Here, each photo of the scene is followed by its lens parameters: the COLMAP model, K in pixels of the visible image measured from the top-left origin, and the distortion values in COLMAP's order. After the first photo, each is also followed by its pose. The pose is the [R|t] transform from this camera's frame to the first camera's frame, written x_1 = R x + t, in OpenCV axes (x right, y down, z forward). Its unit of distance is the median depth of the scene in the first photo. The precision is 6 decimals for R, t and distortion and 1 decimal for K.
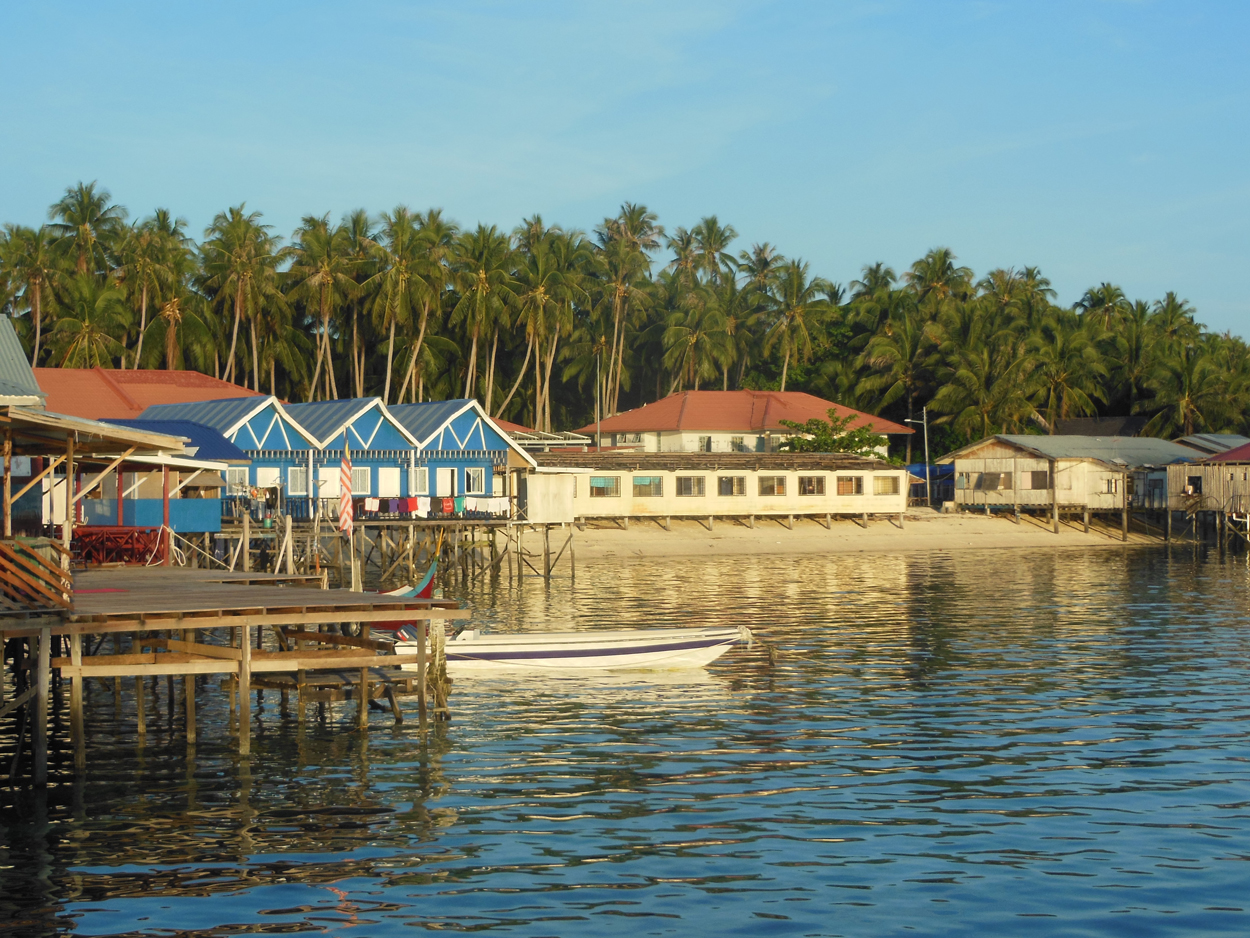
lens RADIAL K [[2213.0, 0, 625.0], [0, 2213.0, 469.0], [0, 0, 1]] dist [-0.039581, -0.051931]
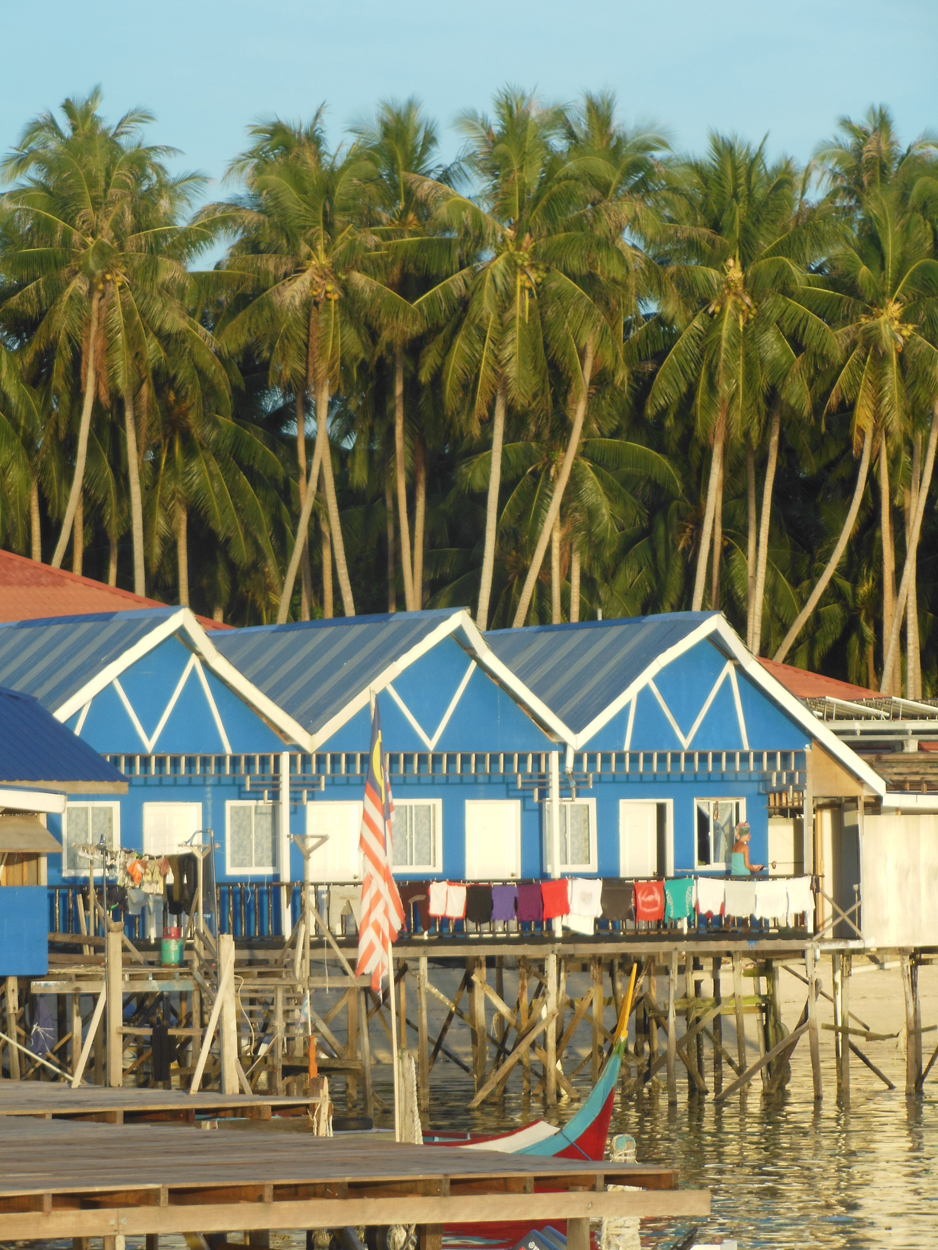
lens RADIAL K [[2213.0, 0, 469.0], [0, 2213.0, 625.0], [0, 0, 1]] dist [-0.039581, -0.051931]
pose [[0.995227, 0.006152, -0.097392, -0.074294], [0.004345, 0.994227, 0.107206, -0.070169], [0.097489, -0.107117, 0.989455, 0.632644]]
